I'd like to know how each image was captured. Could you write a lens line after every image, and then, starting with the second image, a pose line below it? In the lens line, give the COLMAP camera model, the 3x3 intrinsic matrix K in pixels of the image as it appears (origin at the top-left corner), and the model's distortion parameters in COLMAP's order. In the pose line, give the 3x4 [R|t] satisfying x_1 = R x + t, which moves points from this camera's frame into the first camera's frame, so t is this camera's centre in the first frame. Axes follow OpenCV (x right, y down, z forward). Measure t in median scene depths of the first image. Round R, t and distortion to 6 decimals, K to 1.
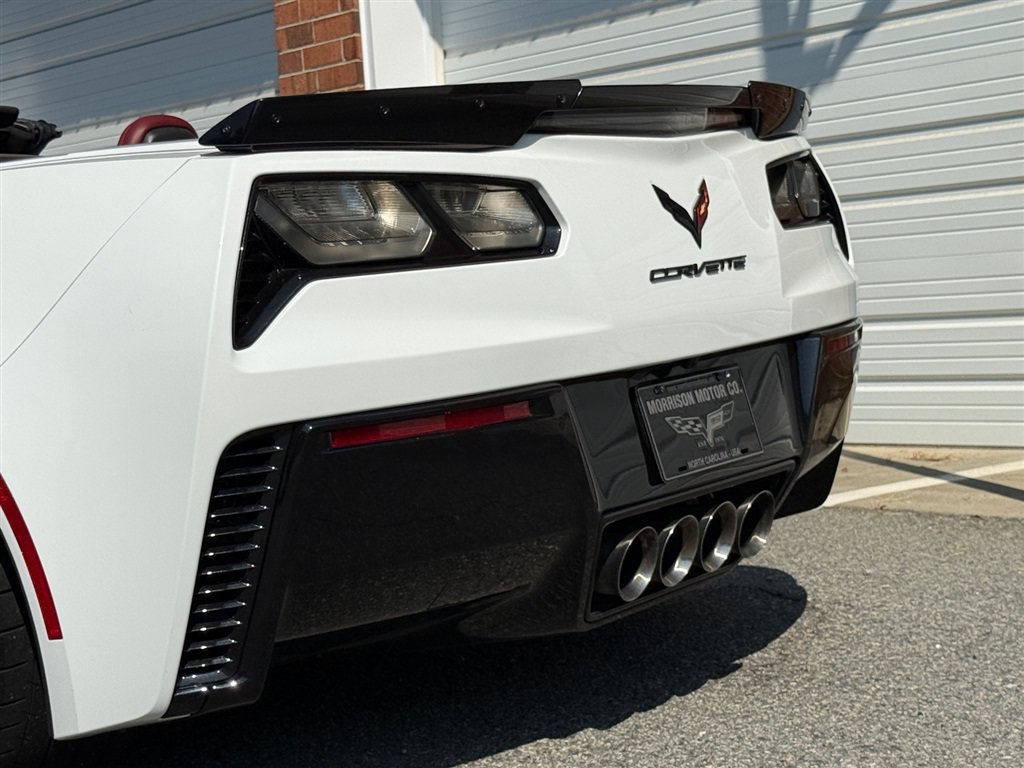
lens RADIAL K [[2105.1, 0, 485.6], [0, 2105.1, 387.2], [0, 0, 1]] dist [0.139410, 0.047714]
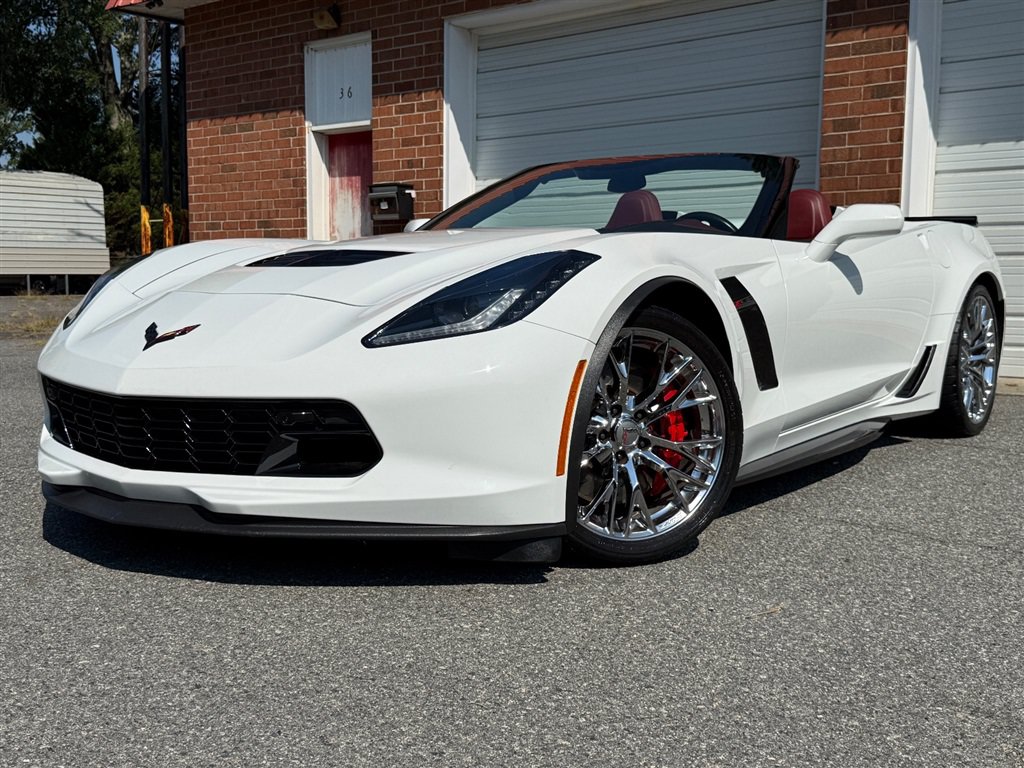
lens RADIAL K [[1175.4, 0, 512.8], [0, 1175.4, 385.9], [0, 0, 1]] dist [0.210824, -0.535073]
pose [[0.976798, 0.066509, 0.203572, -1.406569], [-0.071079, 0.997355, 0.015210, 0.113339], [-0.202022, -0.029327, 0.978942, 0.351675]]
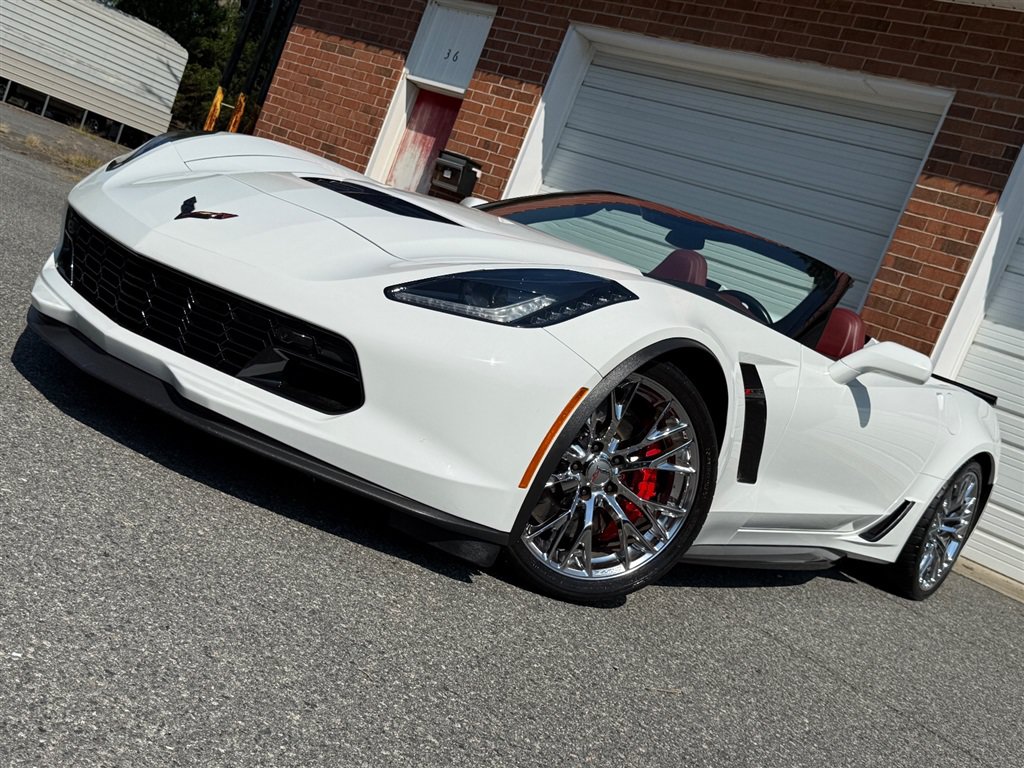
lens RADIAL K [[1175.4, 0, 512.8], [0, 1175.4, 385.9], [0, 0, 1]] dist [0.210824, -0.535073]
pose [[0.884896, 0.414819, 0.211858, -1.410891], [-0.425943, 0.904718, 0.007654, 0.118217], [-0.188497, -0.097013, 0.977270, 0.357145]]
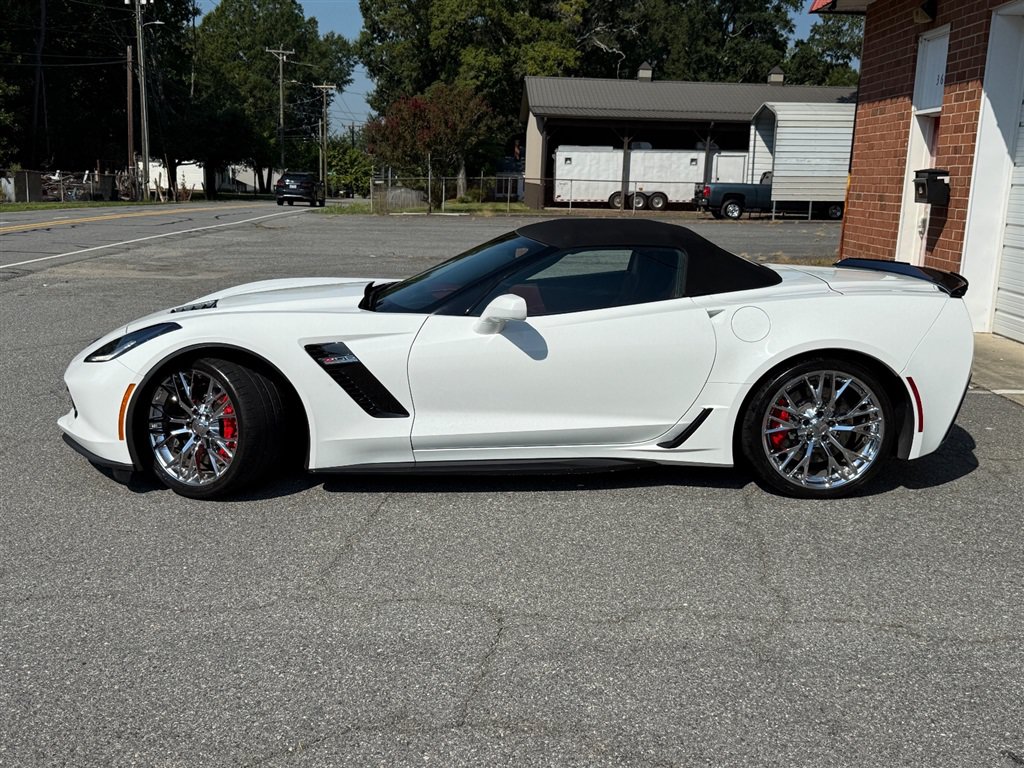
lens RADIAL K [[1055.6, 0, 512.5], [0, 1055.6, 385.9], [0, 0, 1]] dist [0.187667, -0.411400]
pose [[0.764831, 0.221010, -0.605135, 0.042460], [-0.123945, 0.972246, 0.198432, -0.235182], [0.632196, -0.076764, 0.770997, 0.361857]]
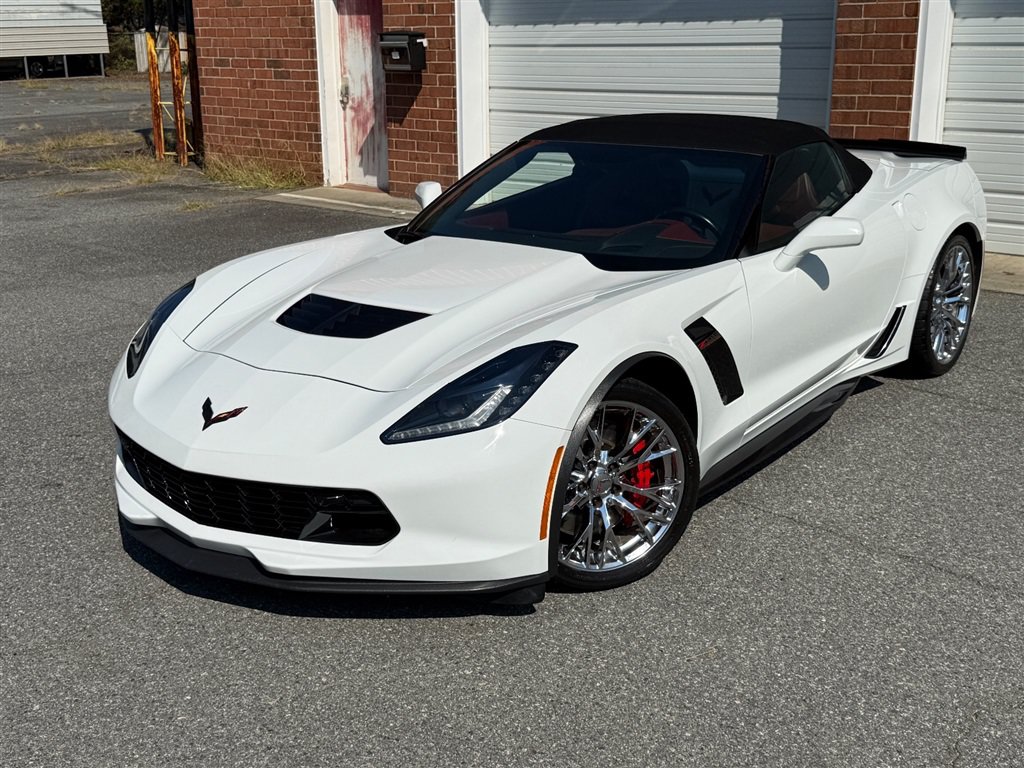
lens RADIAL K [[1234.0, 0, 508.9], [0, 1234.0, 374.8], [0, 0, 1]] dist [0.225105, -0.575021]
pose [[0.982415, 0.017866, 0.185852, -1.433454], [-0.055475, 0.978390, 0.199187, -0.159492], [-0.178277, -0.205995, 0.962176, 0.153648]]
